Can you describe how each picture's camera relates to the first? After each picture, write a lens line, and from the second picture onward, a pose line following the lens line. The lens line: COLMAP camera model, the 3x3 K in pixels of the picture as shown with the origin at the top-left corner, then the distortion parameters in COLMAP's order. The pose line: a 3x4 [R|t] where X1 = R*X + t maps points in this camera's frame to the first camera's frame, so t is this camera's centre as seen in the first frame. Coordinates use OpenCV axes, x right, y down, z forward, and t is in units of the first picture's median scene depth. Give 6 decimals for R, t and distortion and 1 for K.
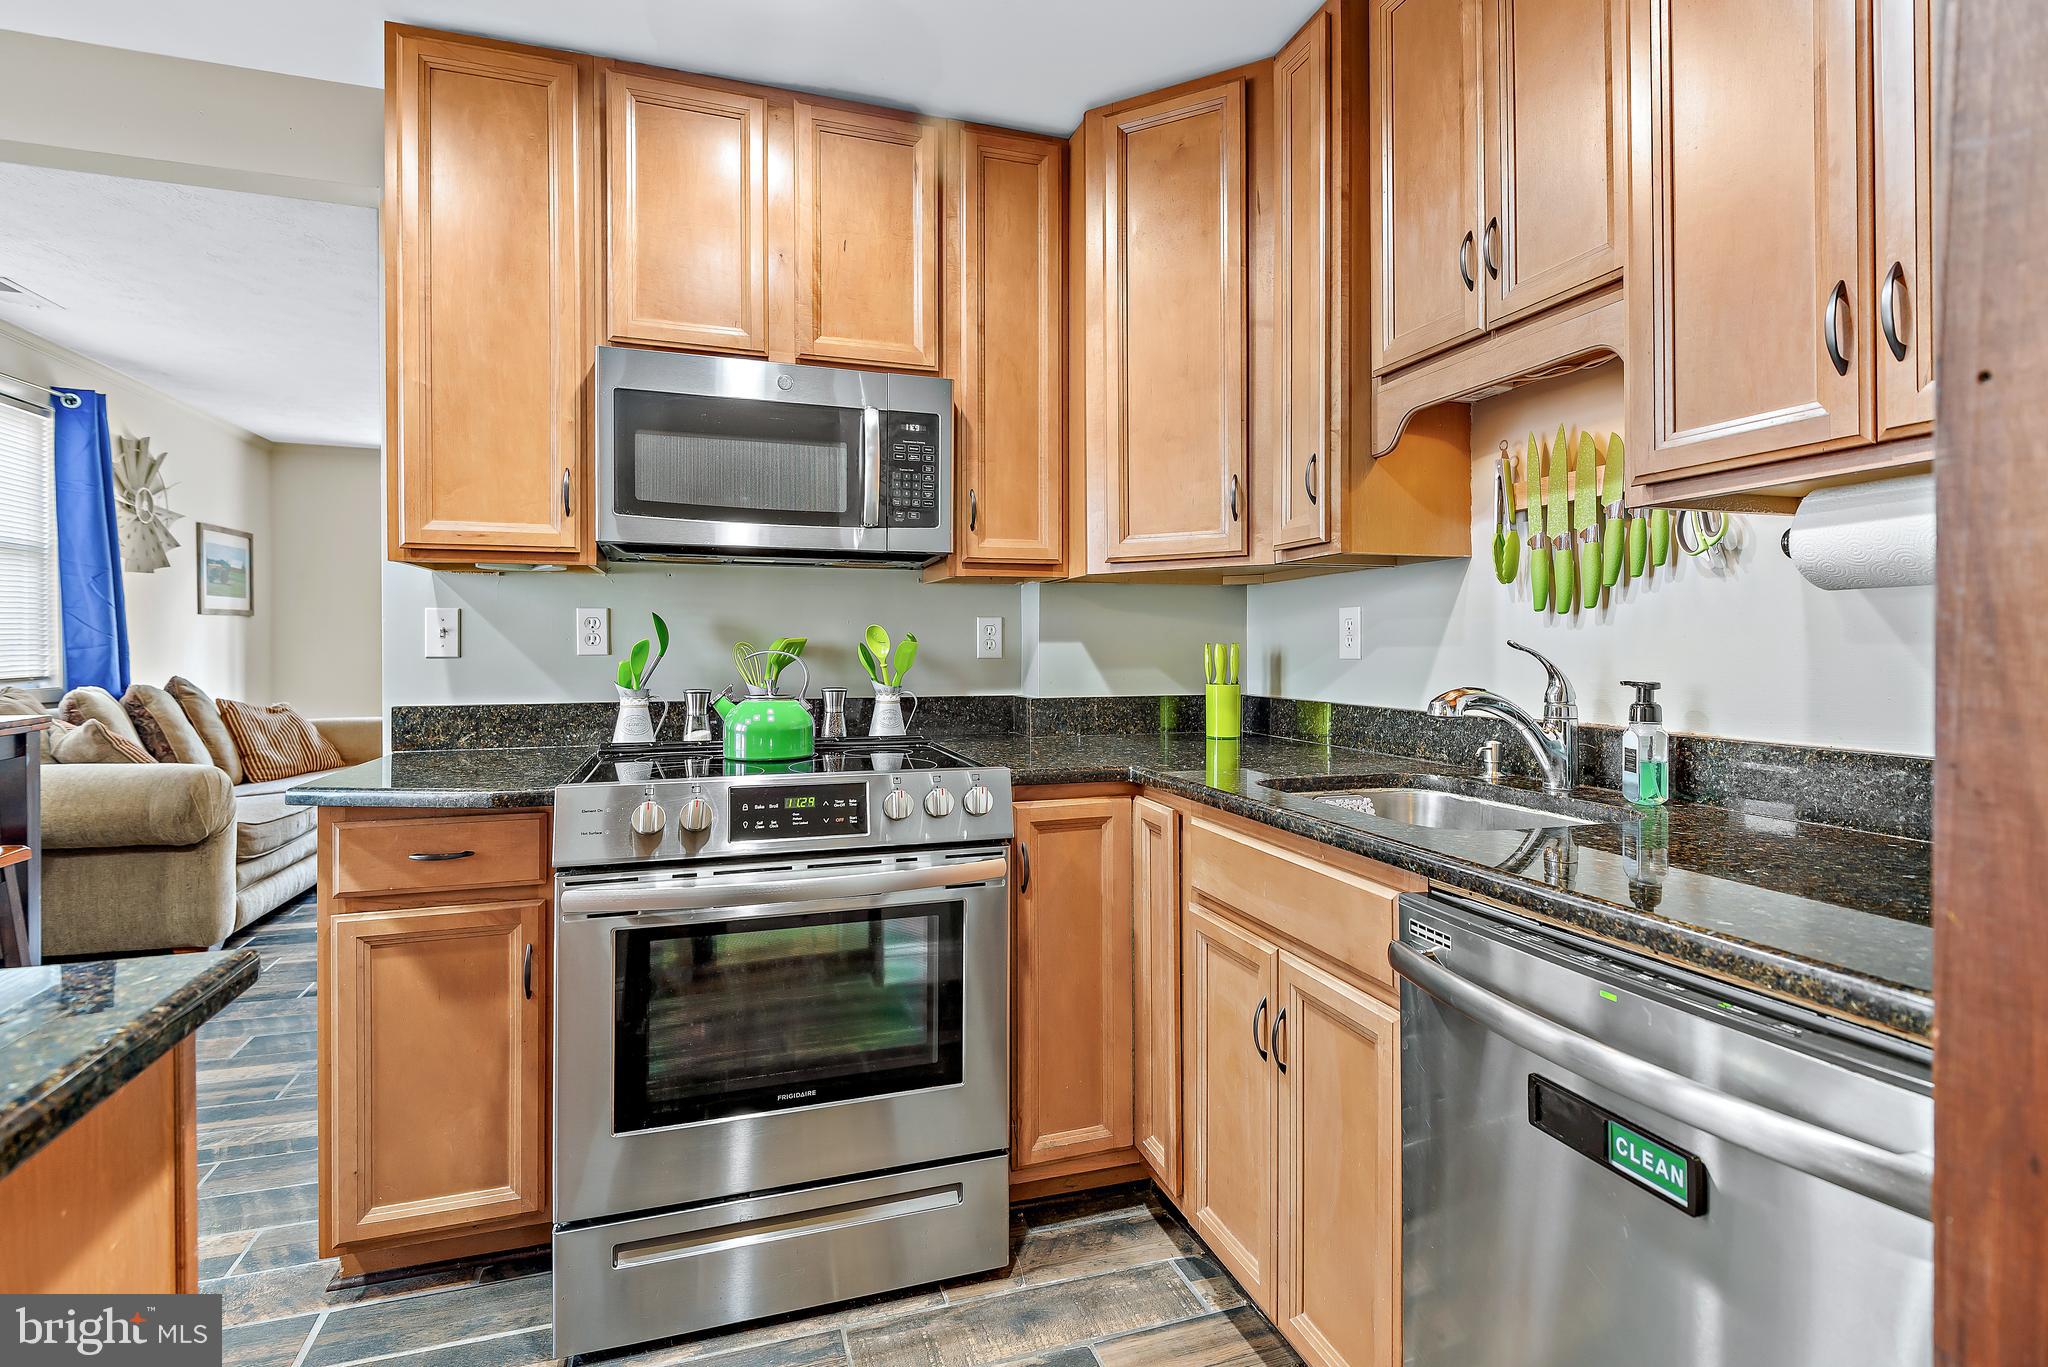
lens RADIAL K [[985.8, 0, 1022.4], [0, 985.8, 636.2], [0, 0, 1]] dist [0.003418, -0.000091]
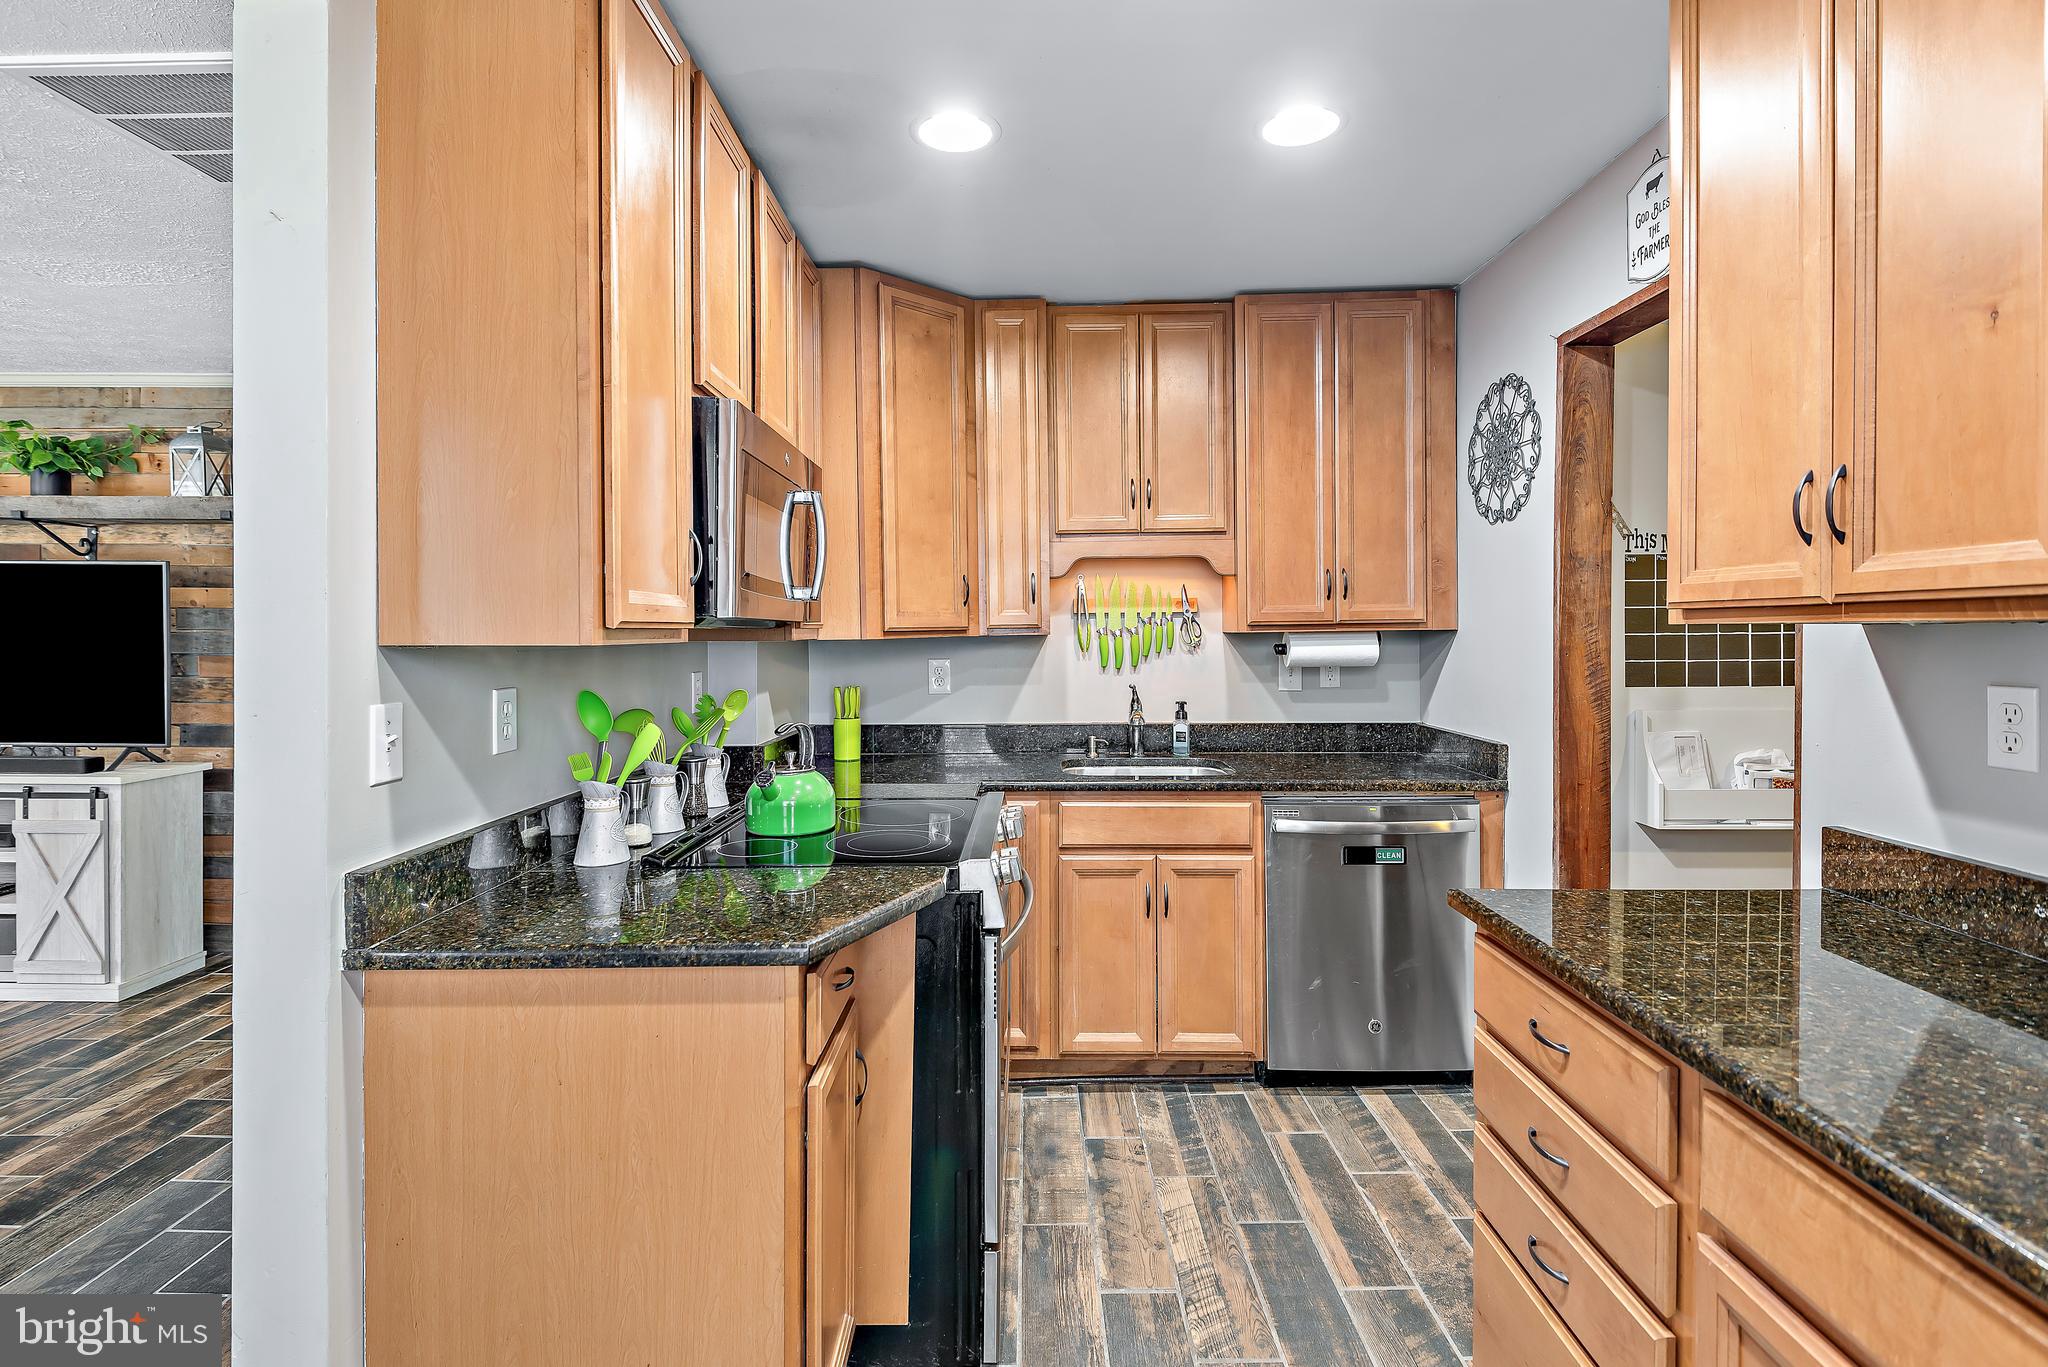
lens RADIAL K [[985.8, 0, 1022.4], [0, 985.8, 636.2], [0, 0, 1]] dist [0.003418, -0.000091]
pose [[0.310927, -0.005304, 0.950419, -1.464110], [-0.003539, 0.999971, 0.006738, -0.104943], [-0.950427, -0.005459, 0.310899, 0.596535]]
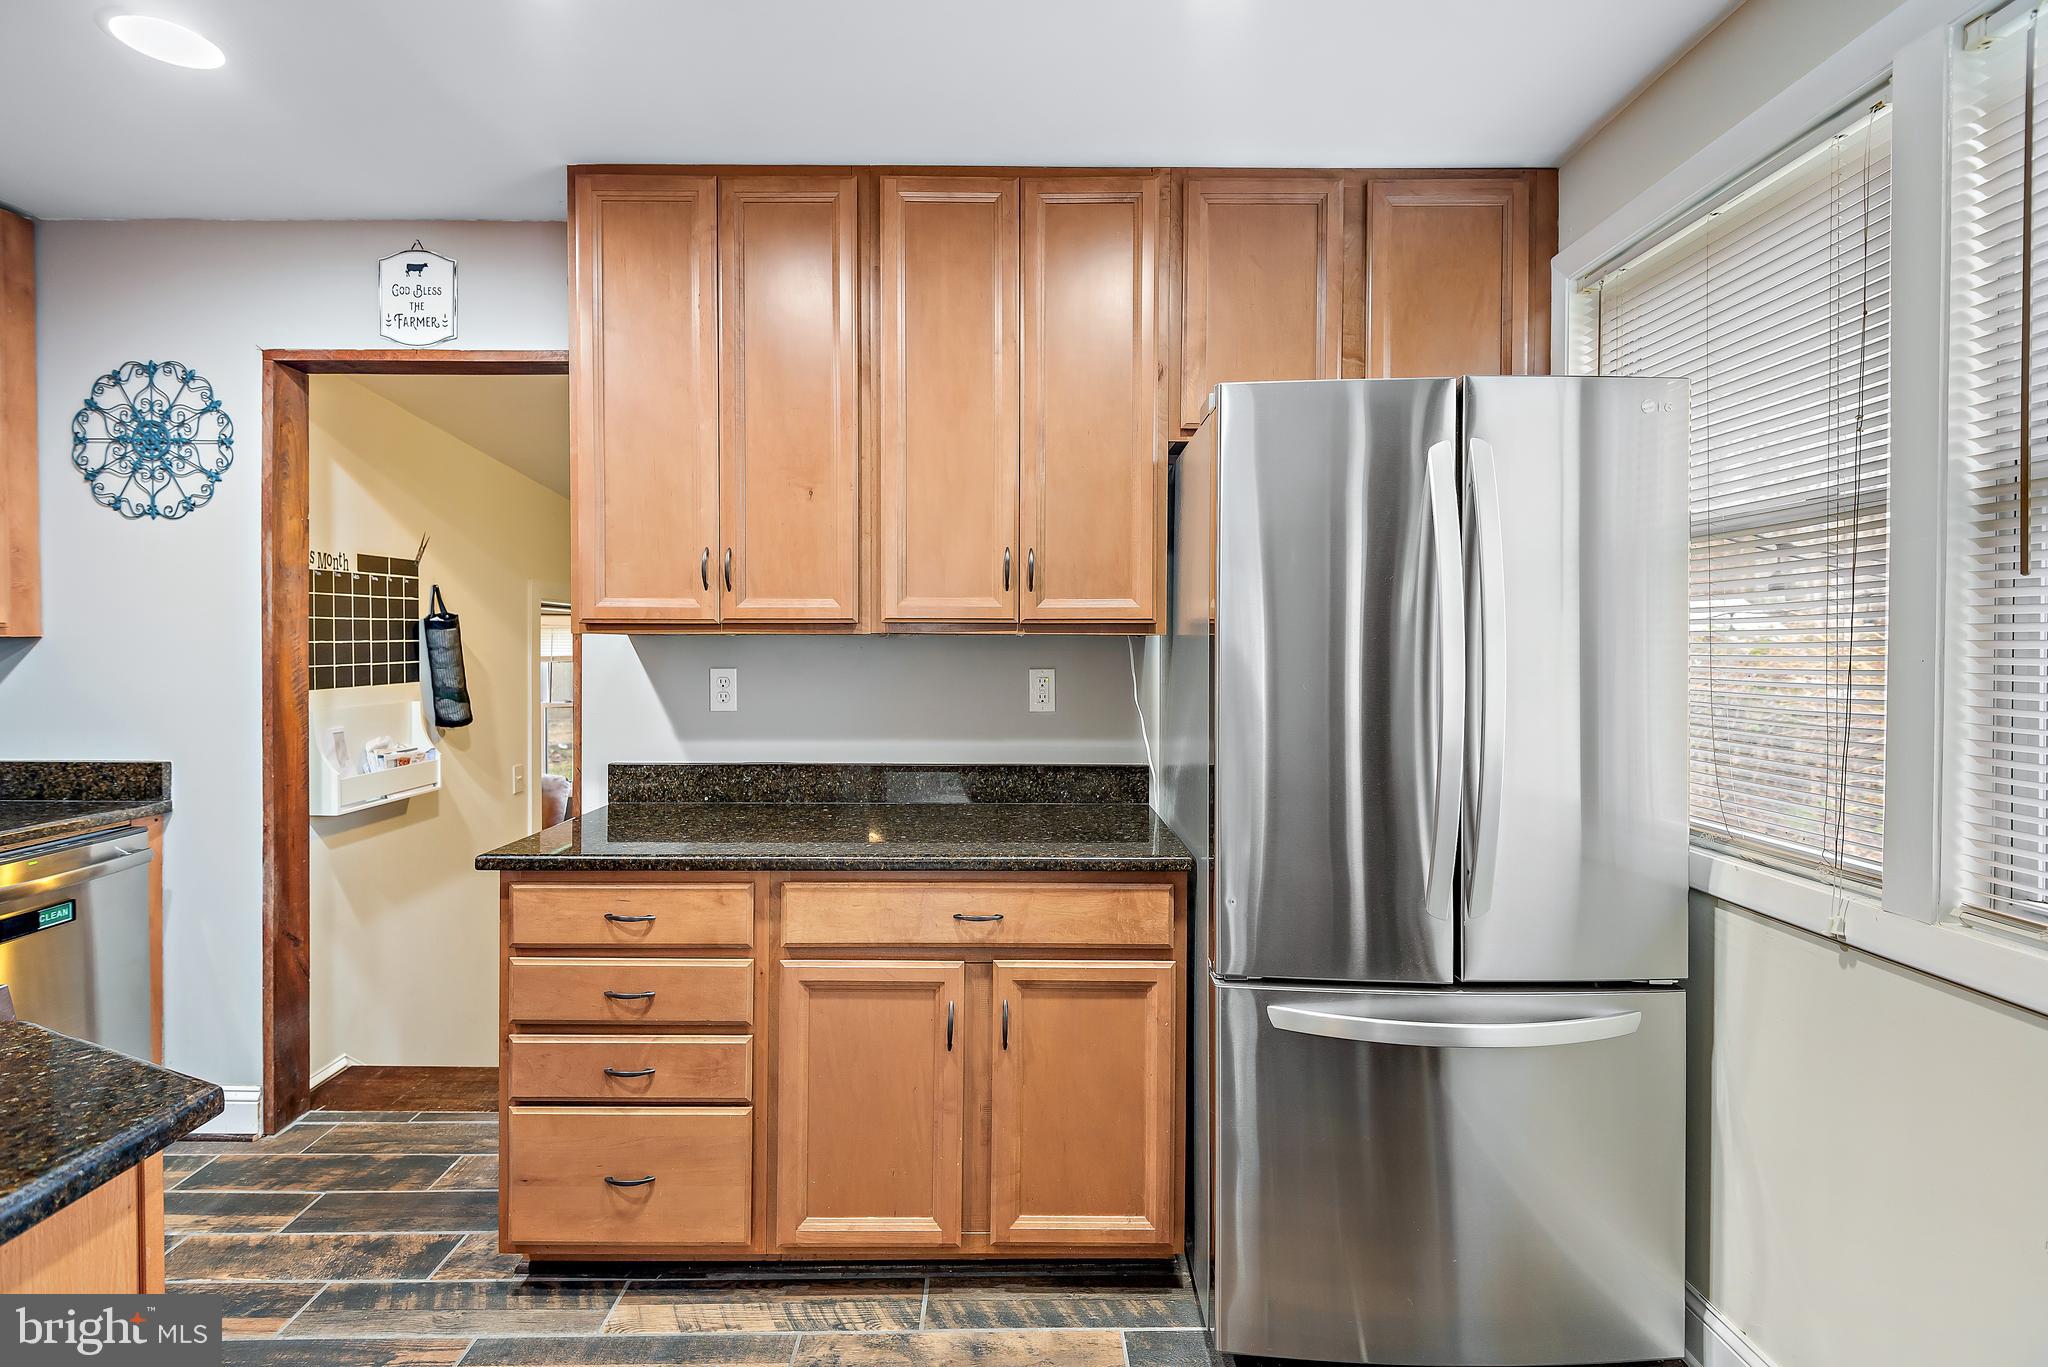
lens RADIAL K [[968.7, 0, 1026.9], [0, 968.7, 654.6], [0, 0, 1]] dist [0.022112, -0.018662]
pose [[-0.956315, -0.004846, 0.292297, -1.343120], [-0.003240, 0.999977, 0.005977, -0.092810], [-0.292319, 0.004769, -0.956309, 1.452045]]
